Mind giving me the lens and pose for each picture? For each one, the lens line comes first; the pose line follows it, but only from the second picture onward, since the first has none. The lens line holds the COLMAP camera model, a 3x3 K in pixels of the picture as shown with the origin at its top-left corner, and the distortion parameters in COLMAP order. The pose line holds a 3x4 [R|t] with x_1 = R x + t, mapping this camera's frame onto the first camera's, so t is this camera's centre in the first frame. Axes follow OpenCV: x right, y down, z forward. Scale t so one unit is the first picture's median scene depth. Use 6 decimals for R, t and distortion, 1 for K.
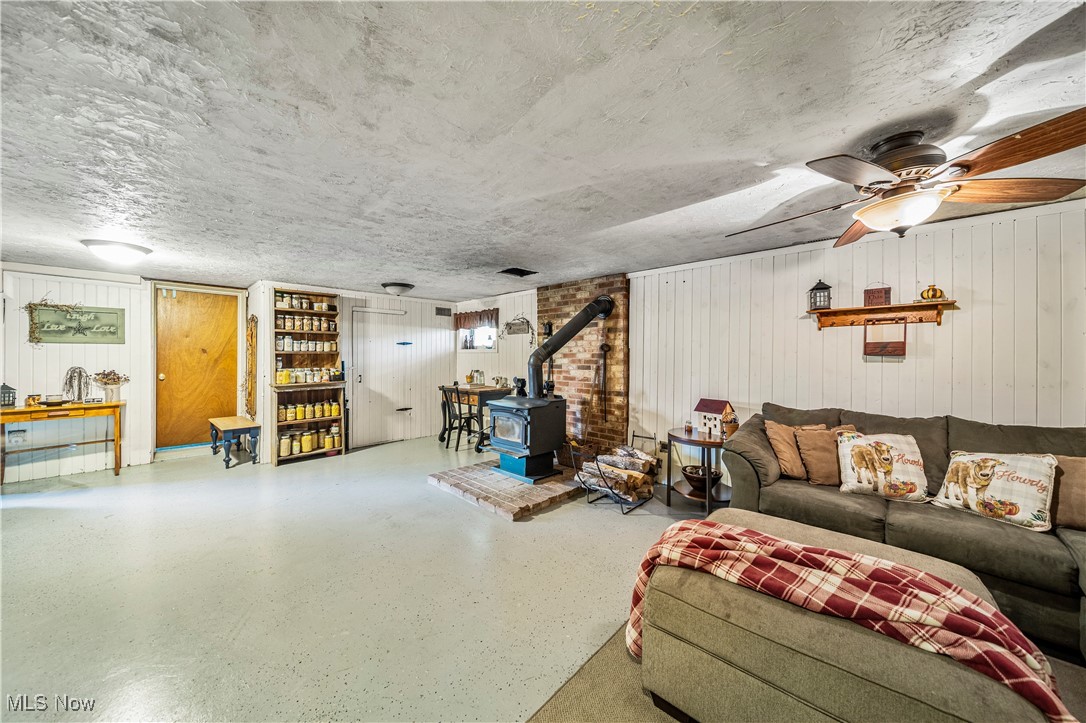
lens RADIAL K [[378.6, 0, 543.3], [0, 378.6, 357.0], [0, 0, 1]] dist [-0.001157, -0.000036]
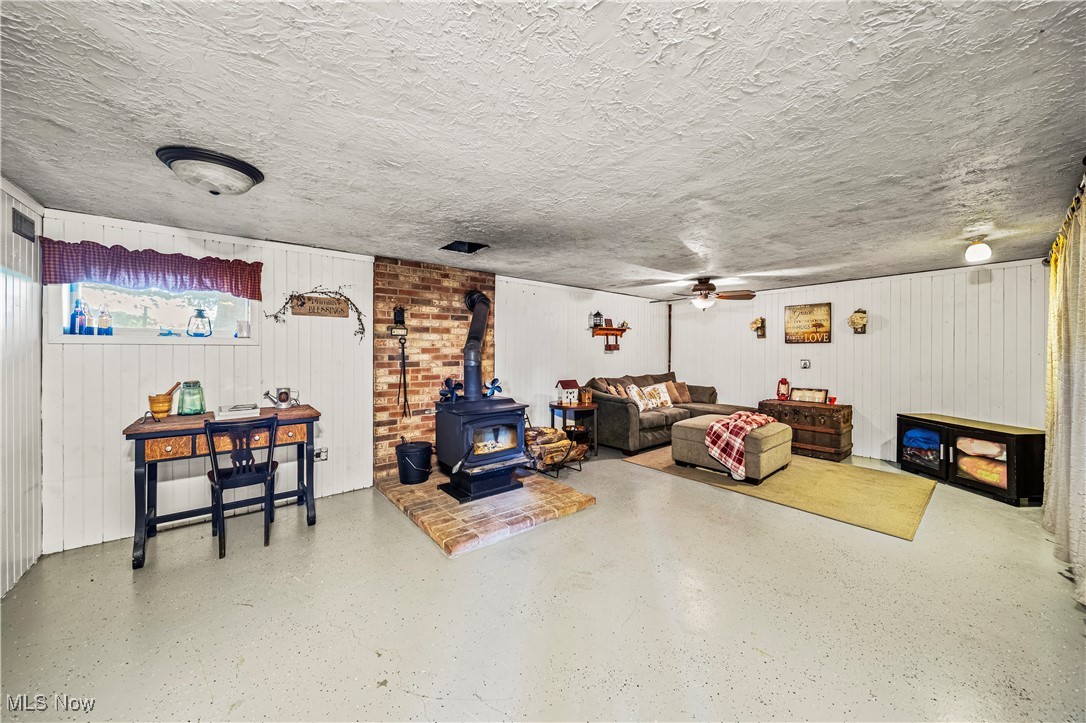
lens RADIAL K [[378.6, 0, 543.7], [0, 378.6, 353.6], [0, 0, 1]] dist [-0.001157, -0.000036]
pose [[0.126434, -0.010510, 0.991919, -0.772153], [0.000939, 0.999945, 0.010475, -0.006112], [-0.991975, -0.000393, 0.126437, 0.668506]]
